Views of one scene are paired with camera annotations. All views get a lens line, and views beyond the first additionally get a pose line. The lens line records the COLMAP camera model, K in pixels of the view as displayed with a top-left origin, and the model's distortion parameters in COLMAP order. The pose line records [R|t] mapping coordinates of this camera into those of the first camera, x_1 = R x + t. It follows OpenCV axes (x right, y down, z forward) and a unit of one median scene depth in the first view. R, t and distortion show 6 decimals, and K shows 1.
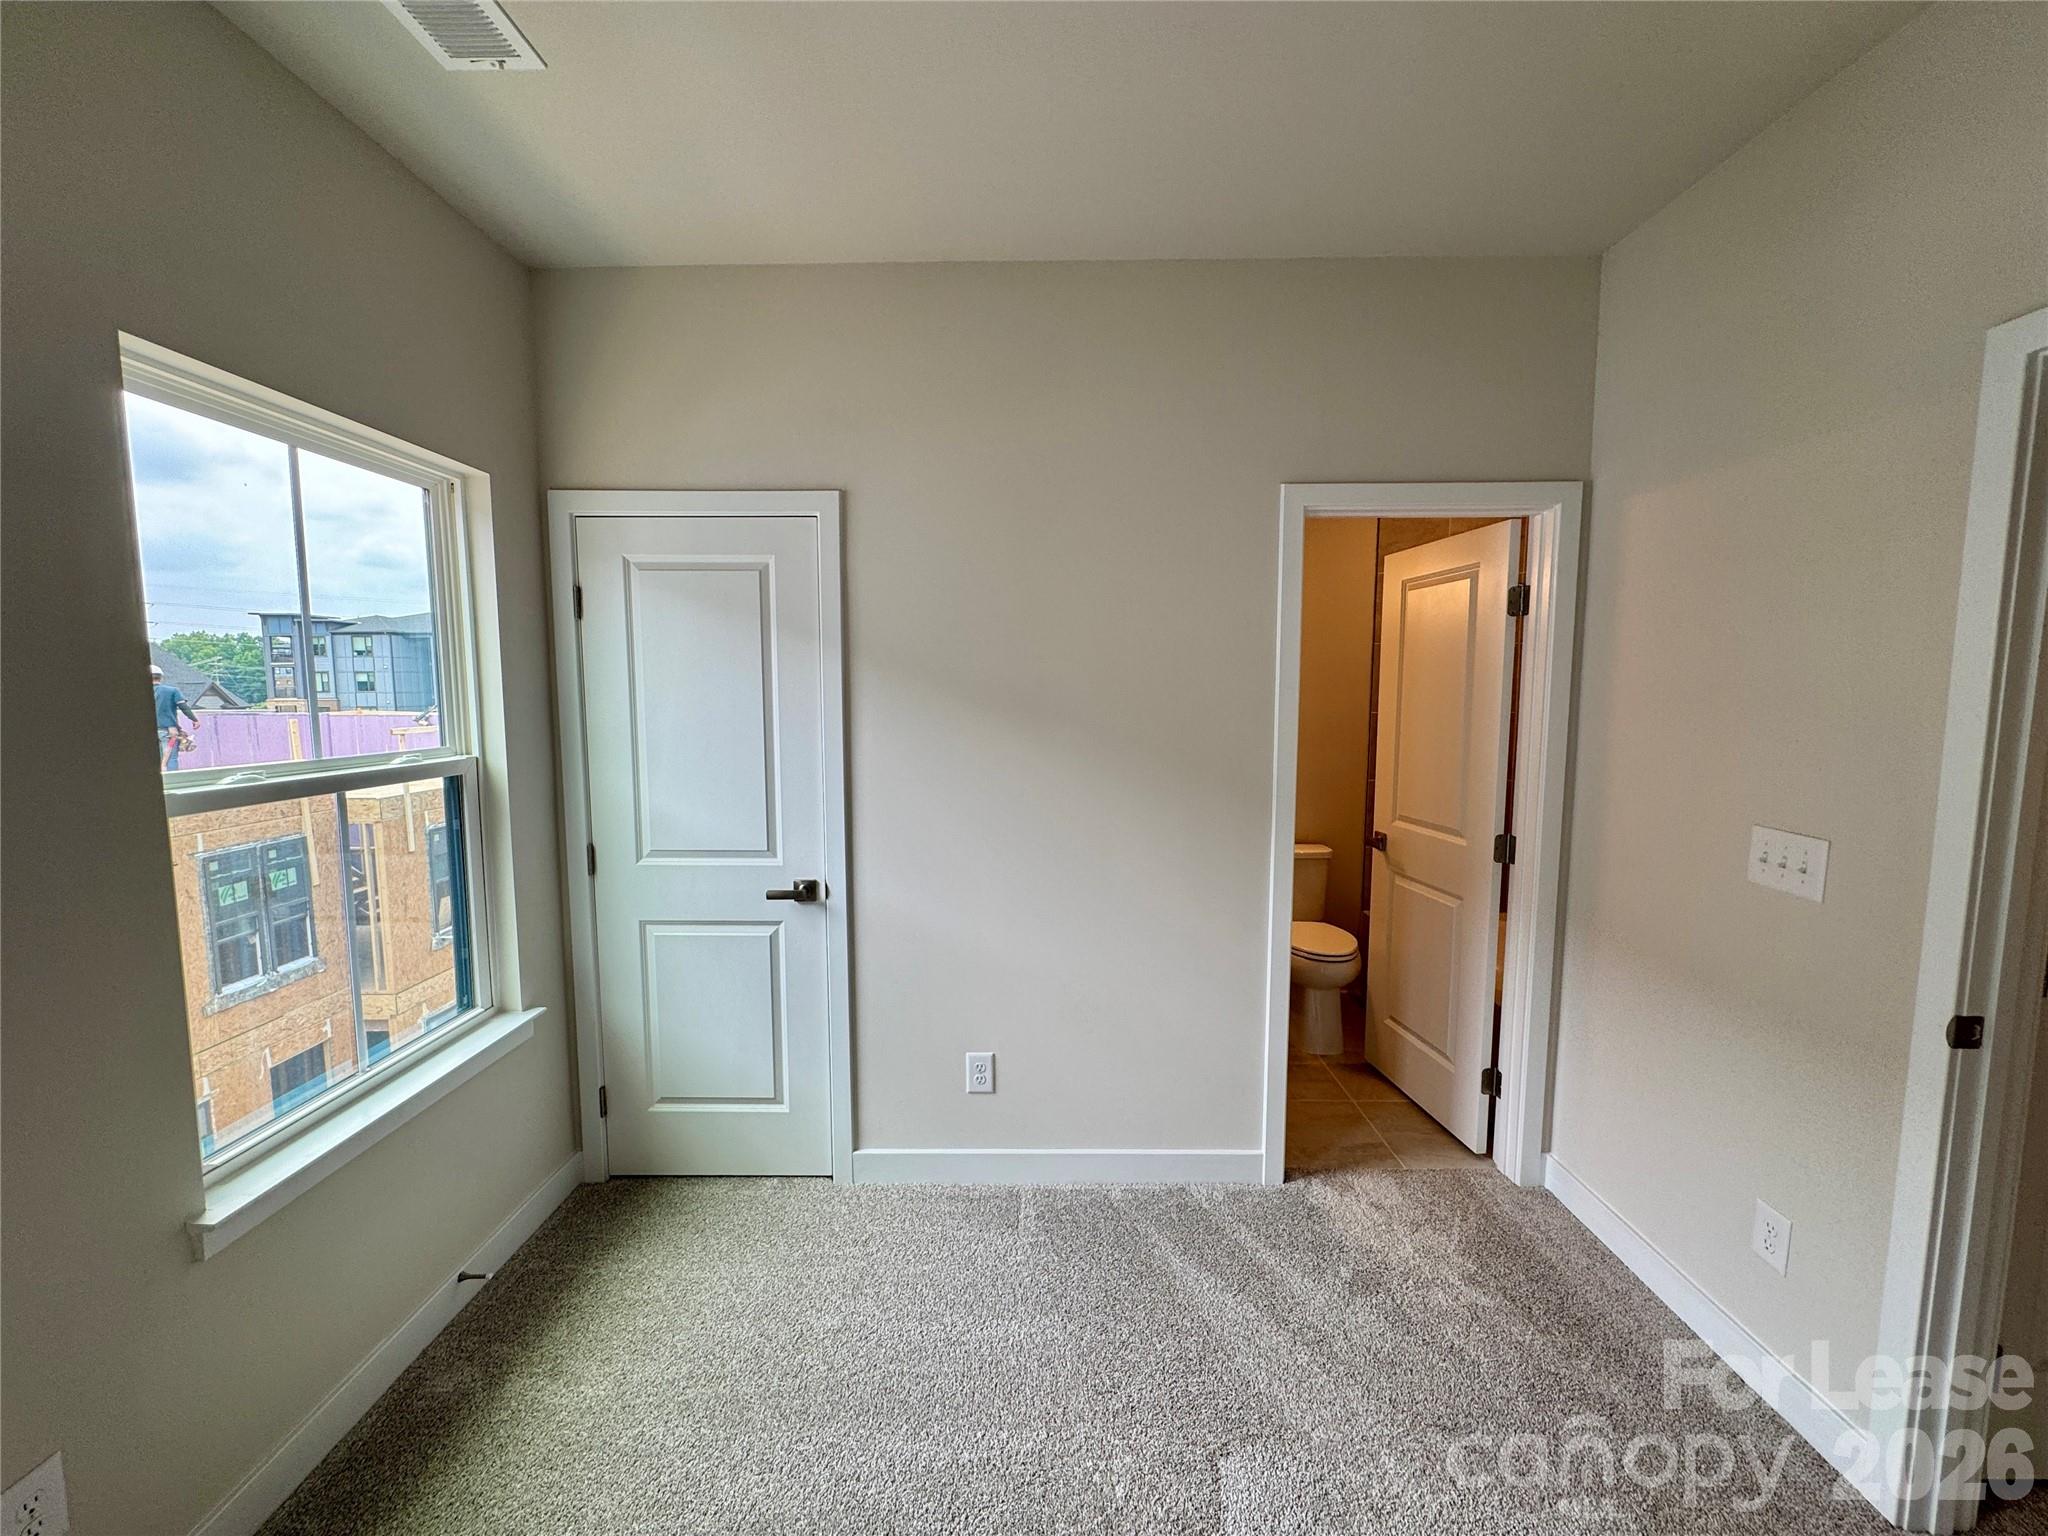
lens RADIAL K [[825.2, 0, 1022.5], [0, 825.2, 772.3], [0, 0, 1]] dist [0.000223, -0.000088]
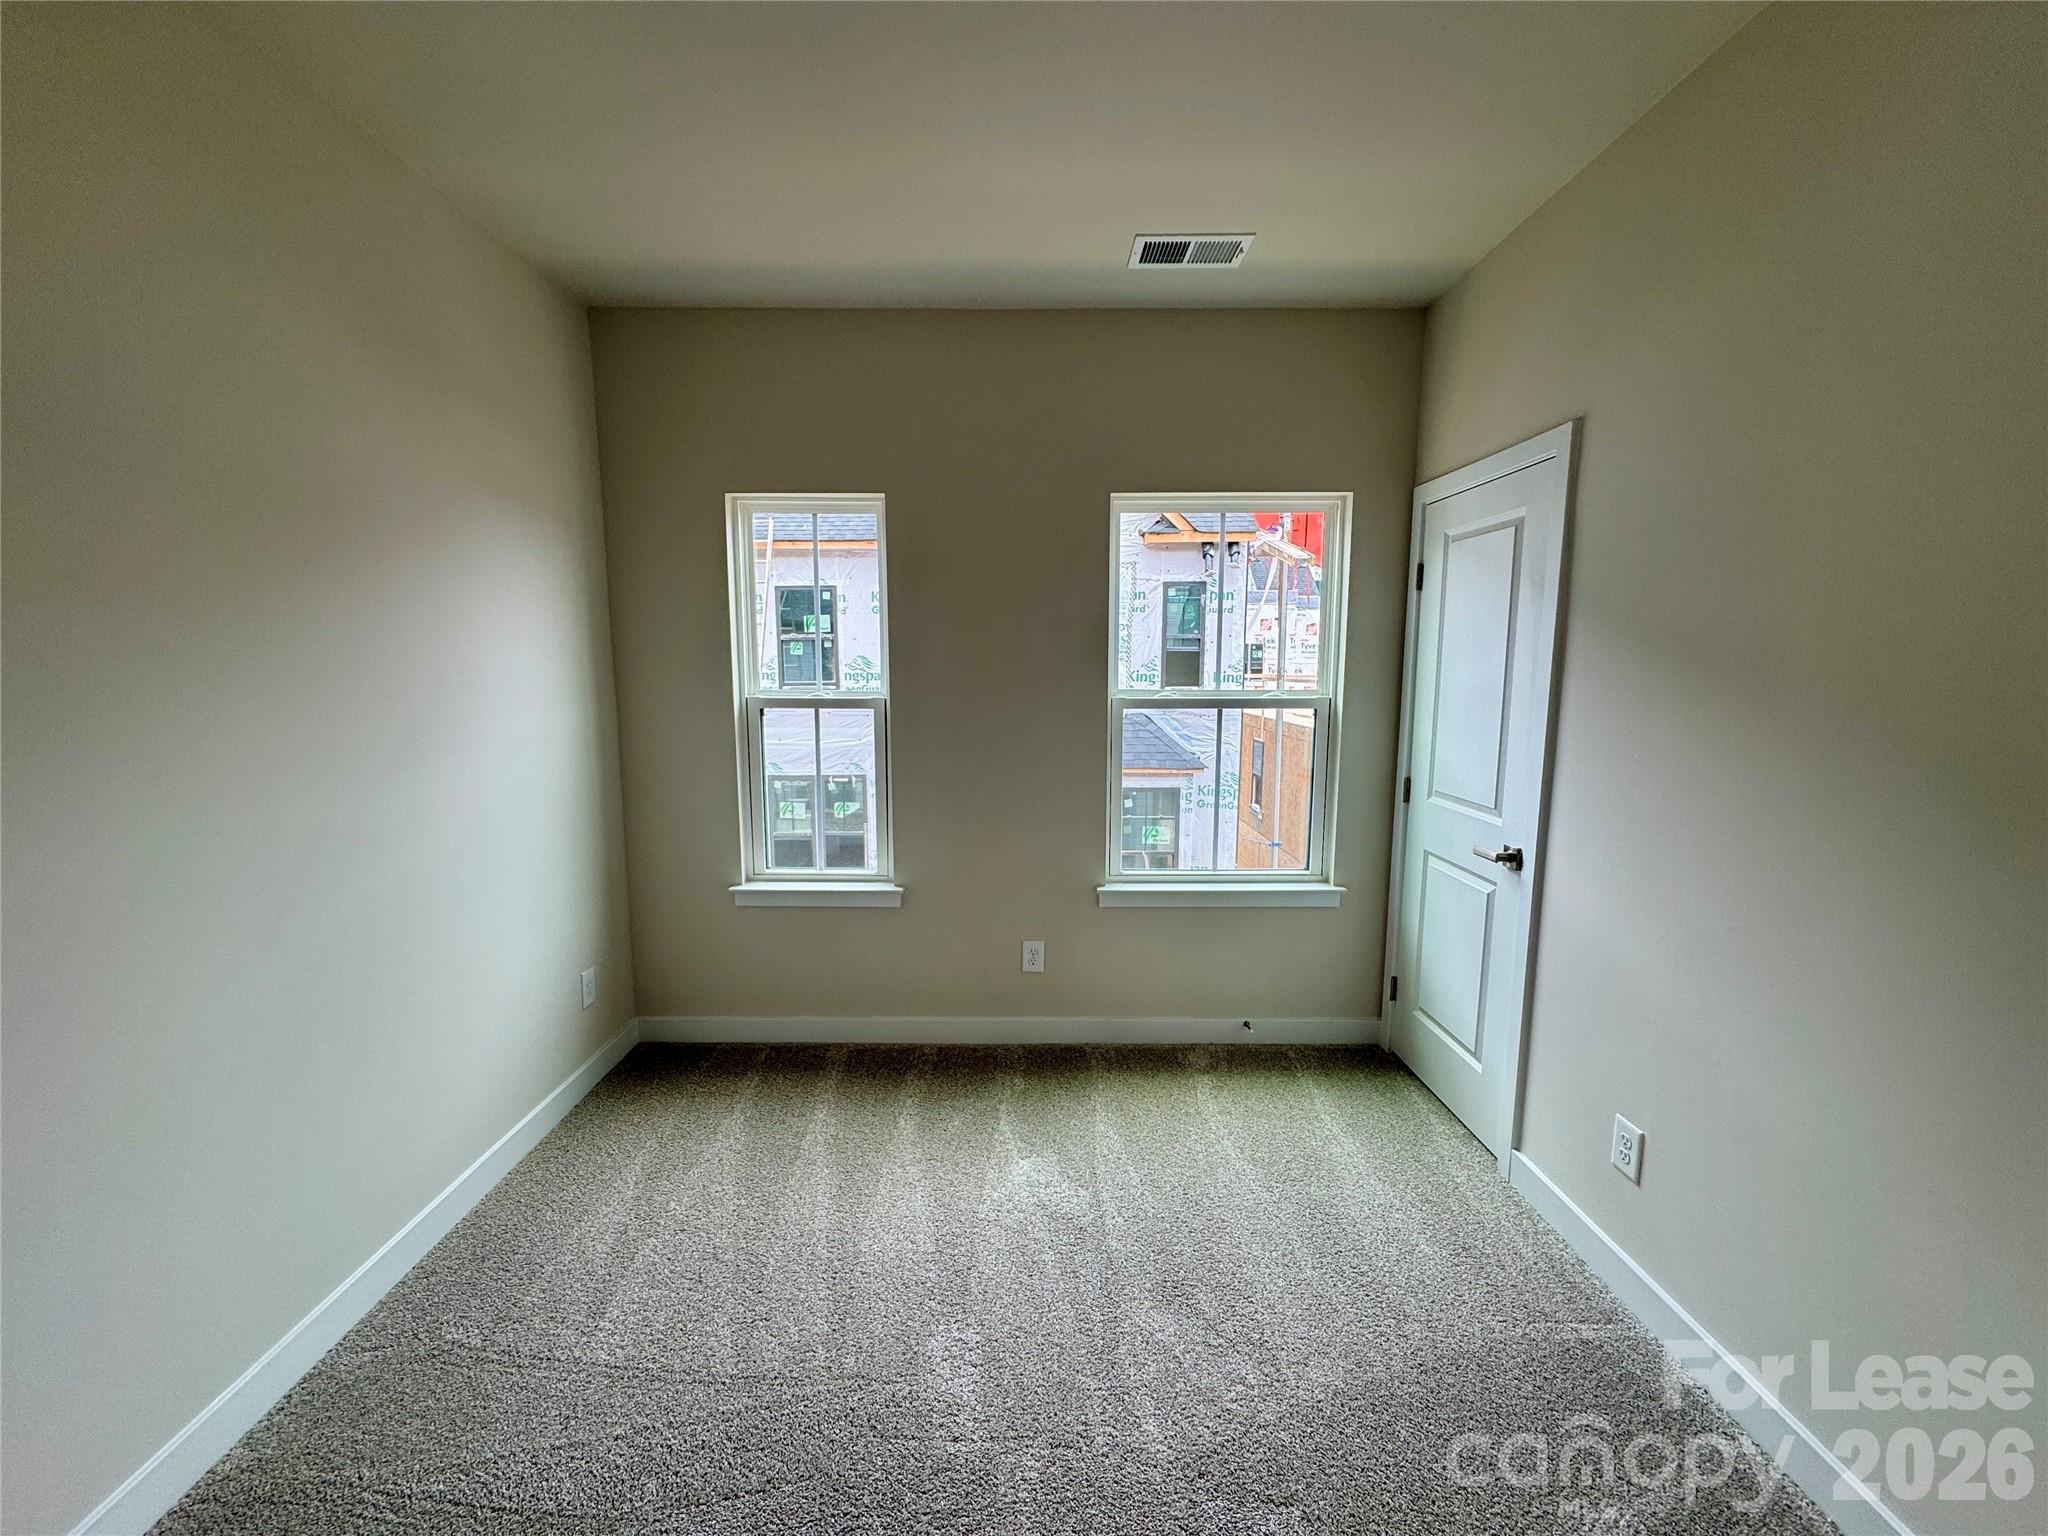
lens RADIAL K [[825.2, 0, 1023.5], [0, 825.2, 769.7], [0, 0, 1]] dist [0.000223, -0.000088]
pose [[0.011422, 0.132082, -0.991173, 0.678136], [-0.099608, 0.986458, 0.130306, -0.025410], [0.994961, 0.097240, 0.024423, 0.408730]]
